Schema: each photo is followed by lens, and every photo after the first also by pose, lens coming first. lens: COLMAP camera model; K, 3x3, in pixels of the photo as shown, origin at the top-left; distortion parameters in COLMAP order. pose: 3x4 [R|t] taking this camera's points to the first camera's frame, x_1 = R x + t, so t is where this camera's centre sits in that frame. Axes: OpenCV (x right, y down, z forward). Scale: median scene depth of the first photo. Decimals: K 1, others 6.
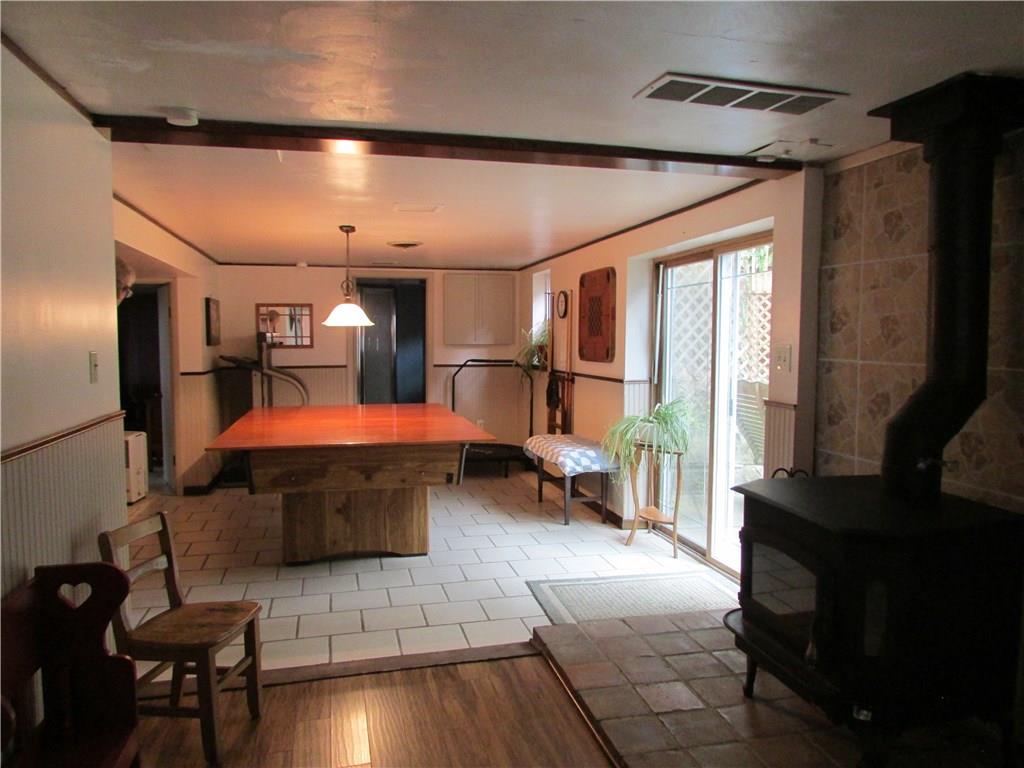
lens RADIAL K [[725.6, 0, 512.9], [0, 725.6, 388.5], [0, 0, 1]] dist [-0.002186, -0.005548]
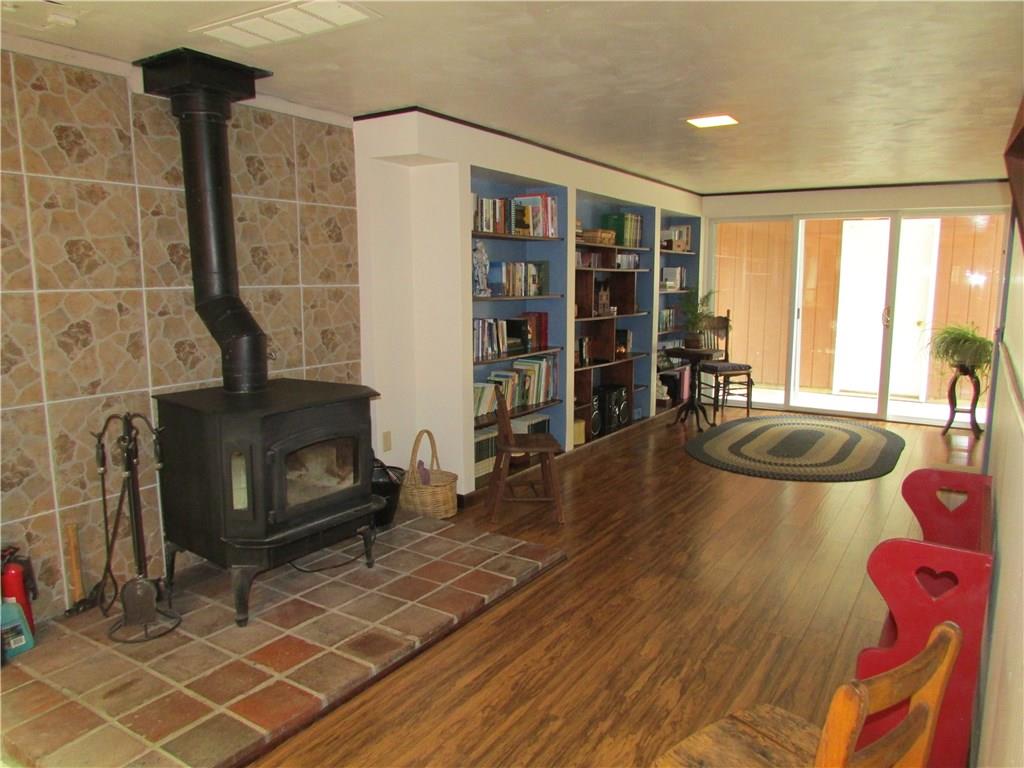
lens RADIAL K [[725.6, 0, 514.8], [0, 725.6, 381.2], [0, 0, 1]] dist [-0.002186, -0.005548]
pose [[-0.683748, -0.124575, 0.719006, -0.578661], [0.038976, 0.977679, 0.206457, -0.094230], [-0.728677, 0.169189, -0.663631, 1.259160]]
